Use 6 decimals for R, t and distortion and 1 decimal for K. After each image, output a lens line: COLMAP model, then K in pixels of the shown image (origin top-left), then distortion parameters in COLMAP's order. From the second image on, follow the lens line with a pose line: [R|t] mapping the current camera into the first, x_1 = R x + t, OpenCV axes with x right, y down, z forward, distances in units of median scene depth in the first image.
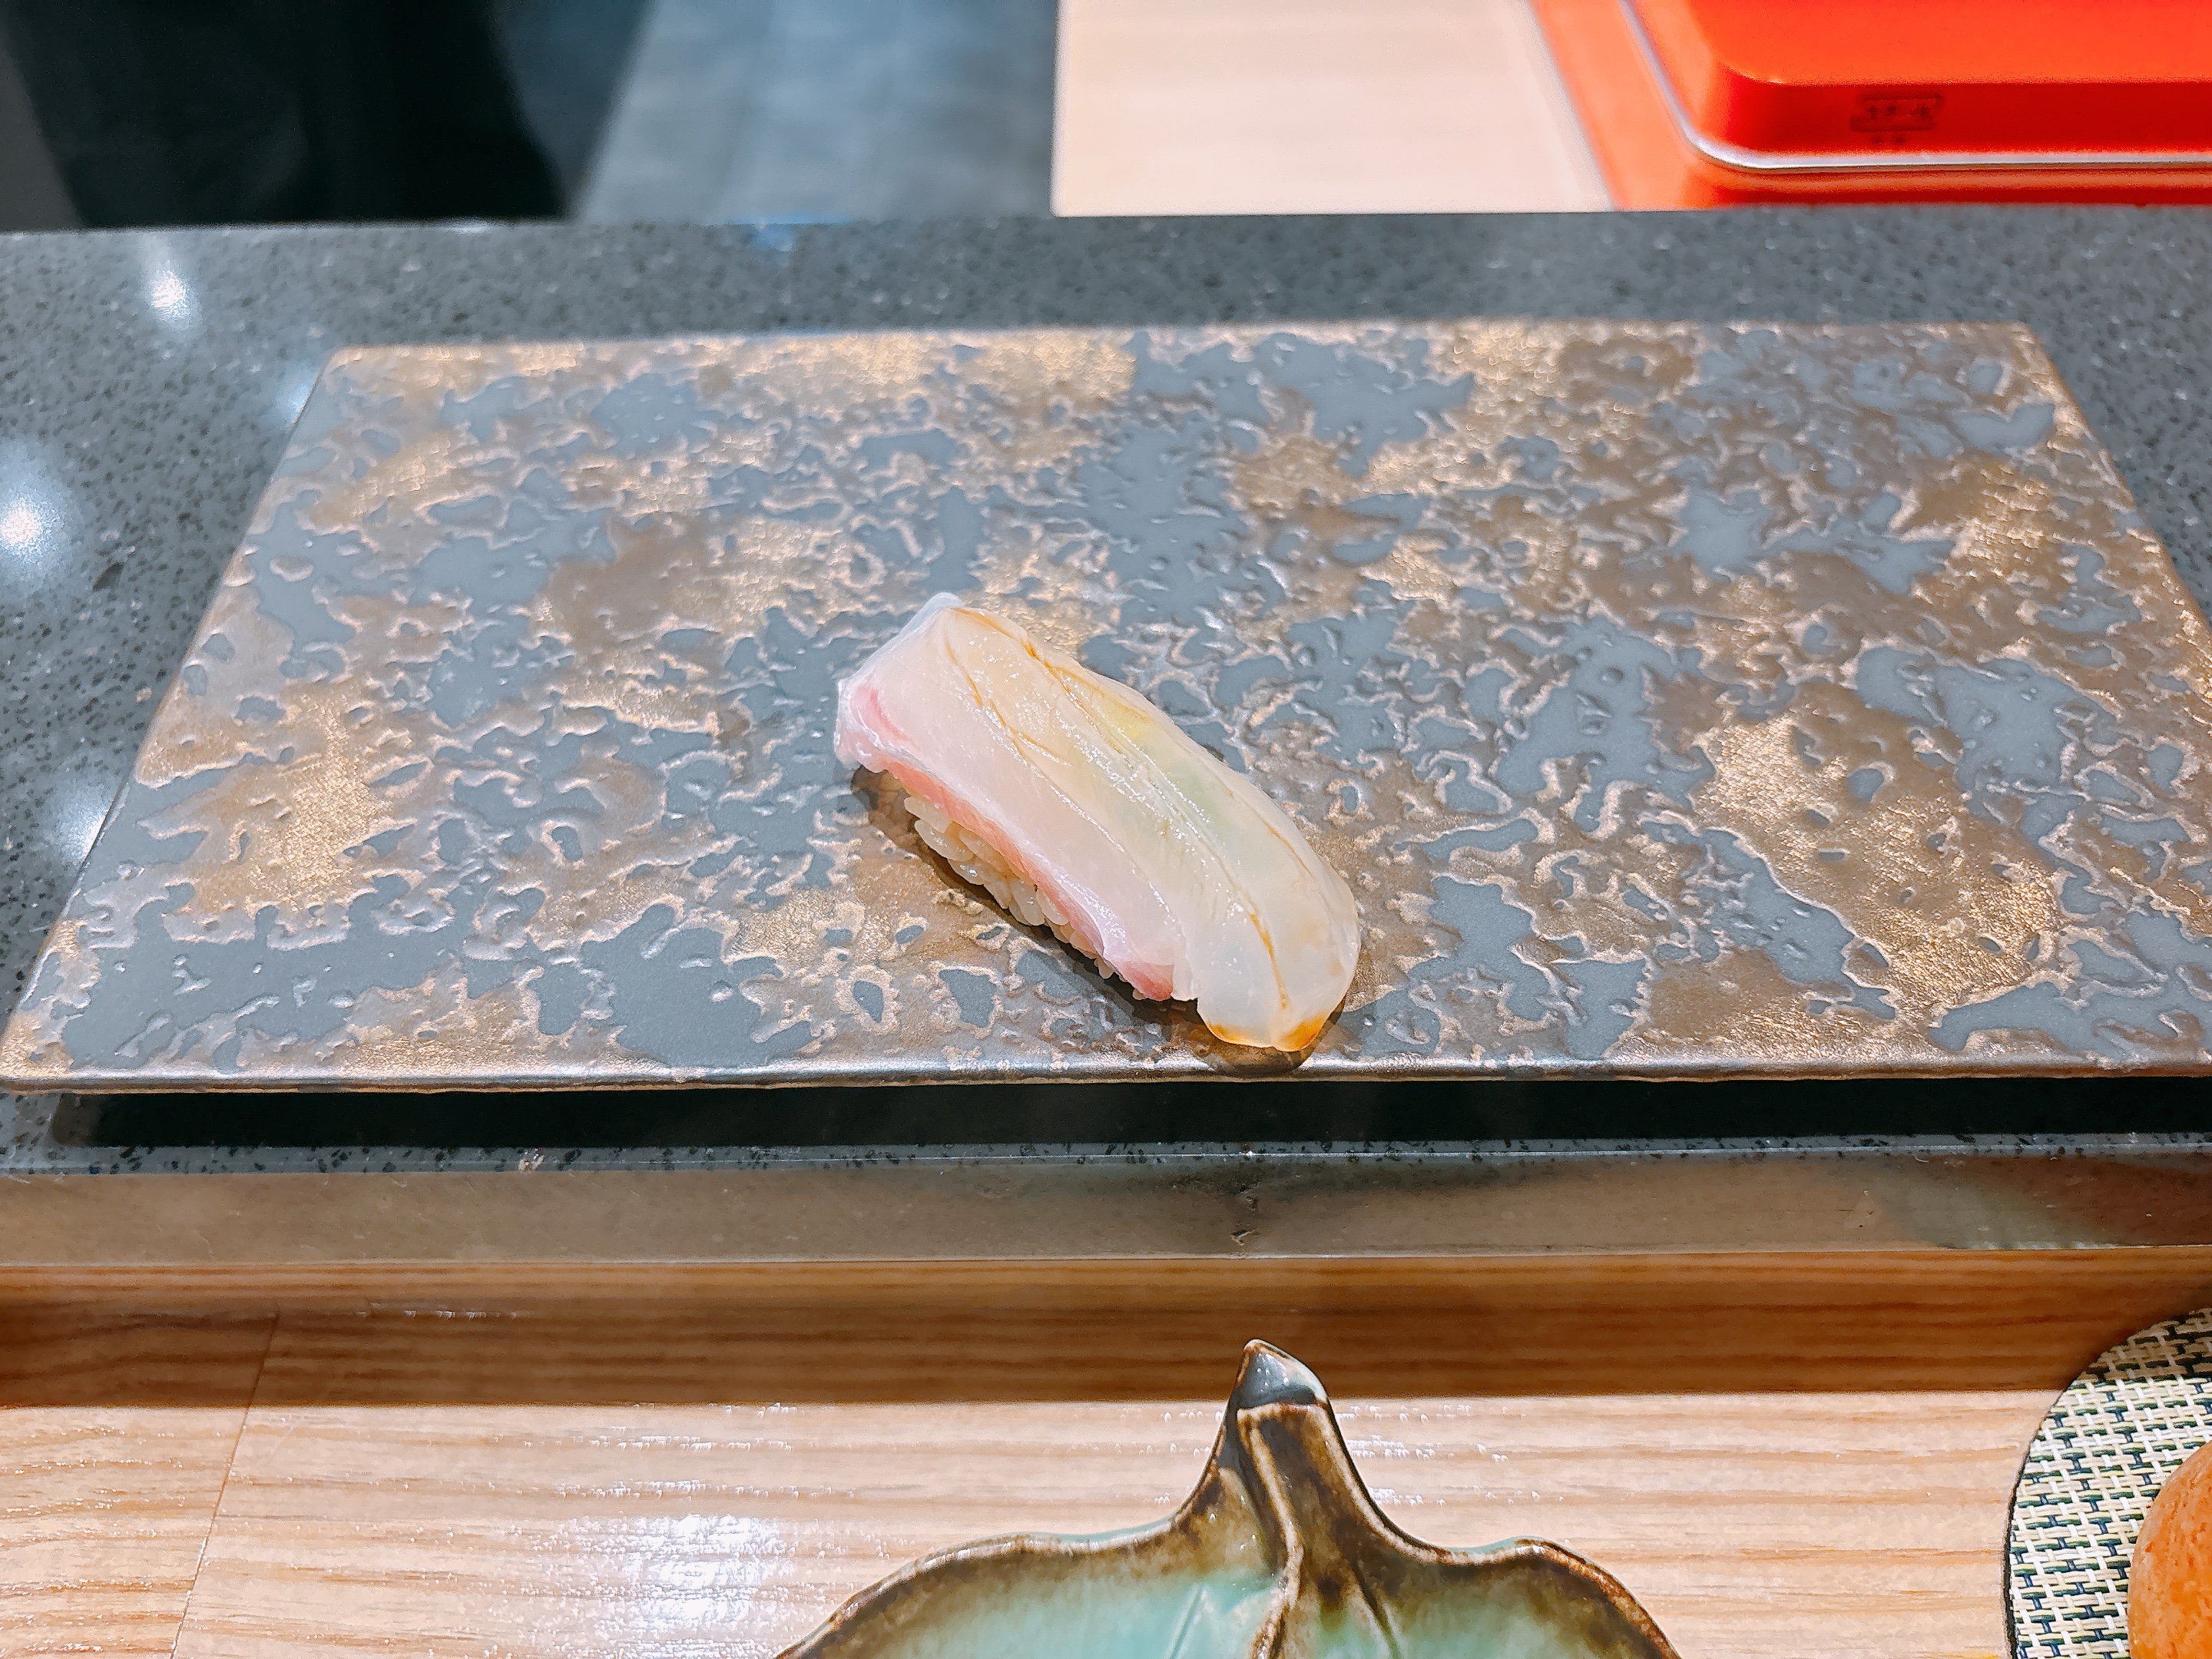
lens RADIAL K [[1803.9, 0, 1106.0], [0, 1803.9, 829.5], [0, 0, 1]] dist [-0.007681, -0.039940]
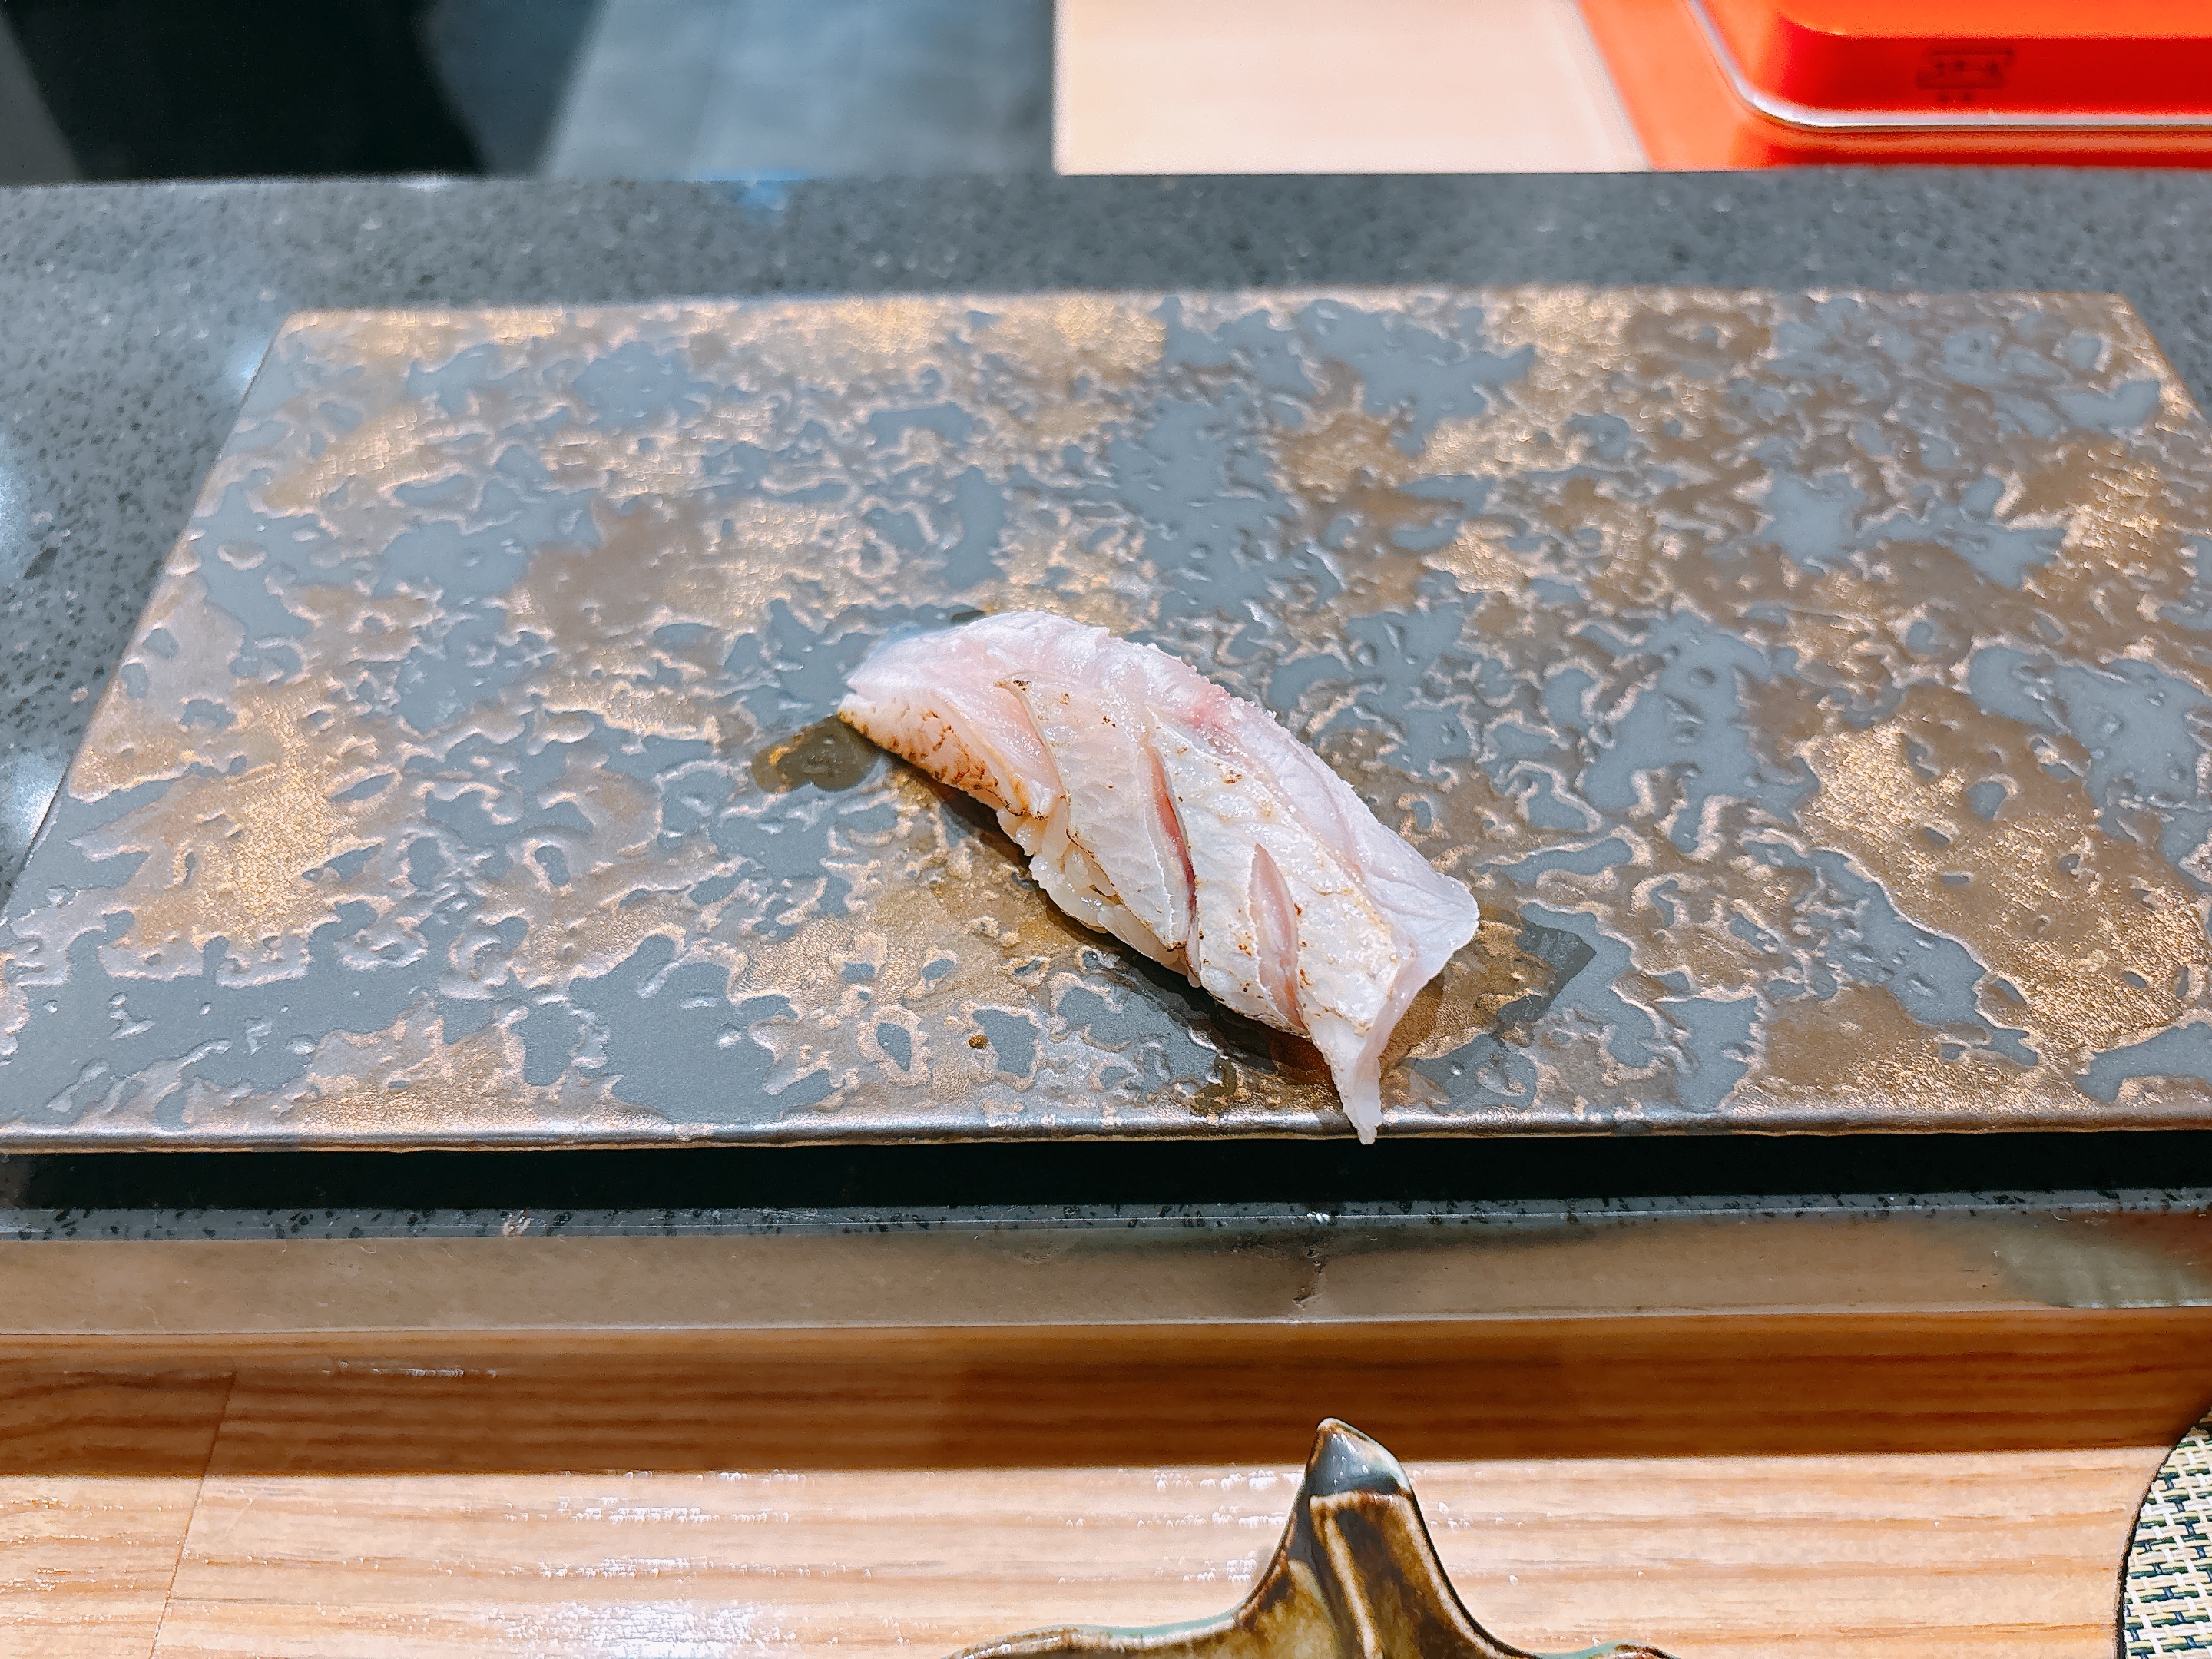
lens RADIAL K [[1801.1, 0, 1092.6], [0, 1801.1, 836.9], [0, 0, 1]] dist [-0.022215, -0.009257]
pose [[0.999907, -0.000221, 0.013641, -0.040598], [-0.000019, 0.999845, 0.017623, -0.021251], [-0.013643, -0.017622, 0.999752, 0.098039]]
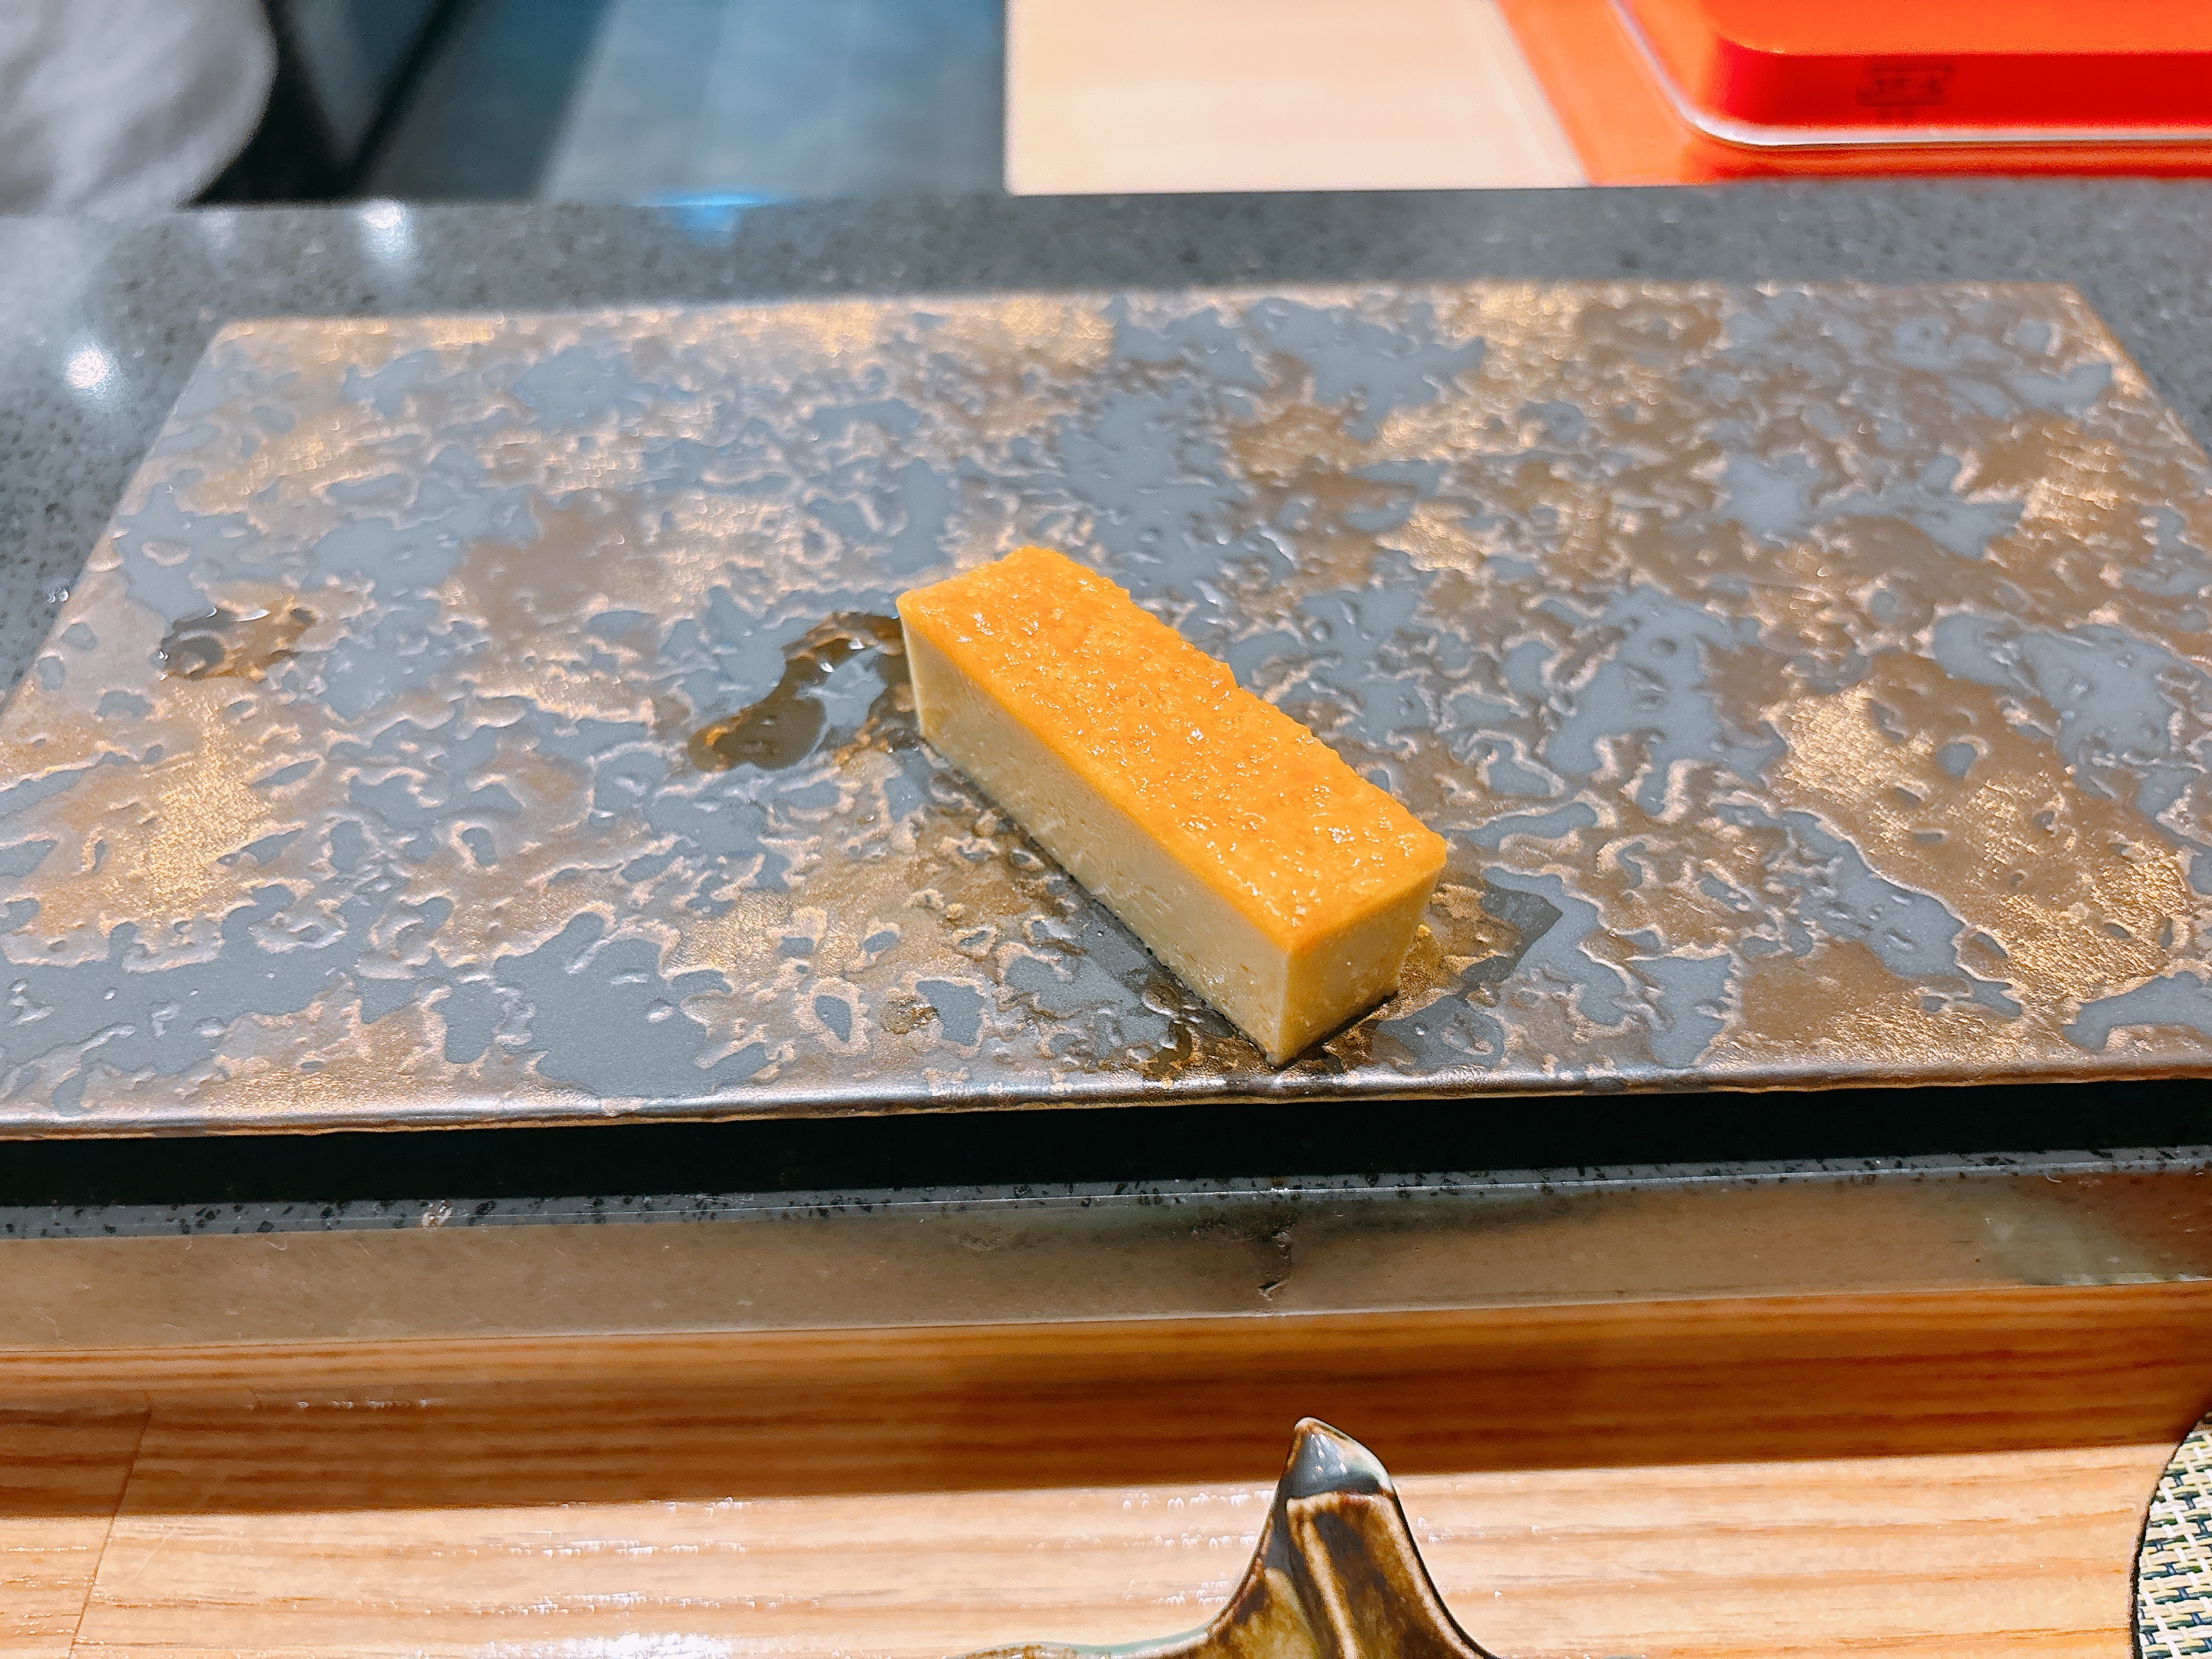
lens RADIAL K [[1801.7, 0, 1096.5], [0, 1801.7, 833.2], [0, 0, 1]] dist [-0.021965, -0.012891]
pose [[0.999457, -0.014972, 0.029347, -0.027667], [0.016207, 0.998974, -0.042296, 0.040390], [-0.028684, 0.042749, 0.998674, 0.127188]]
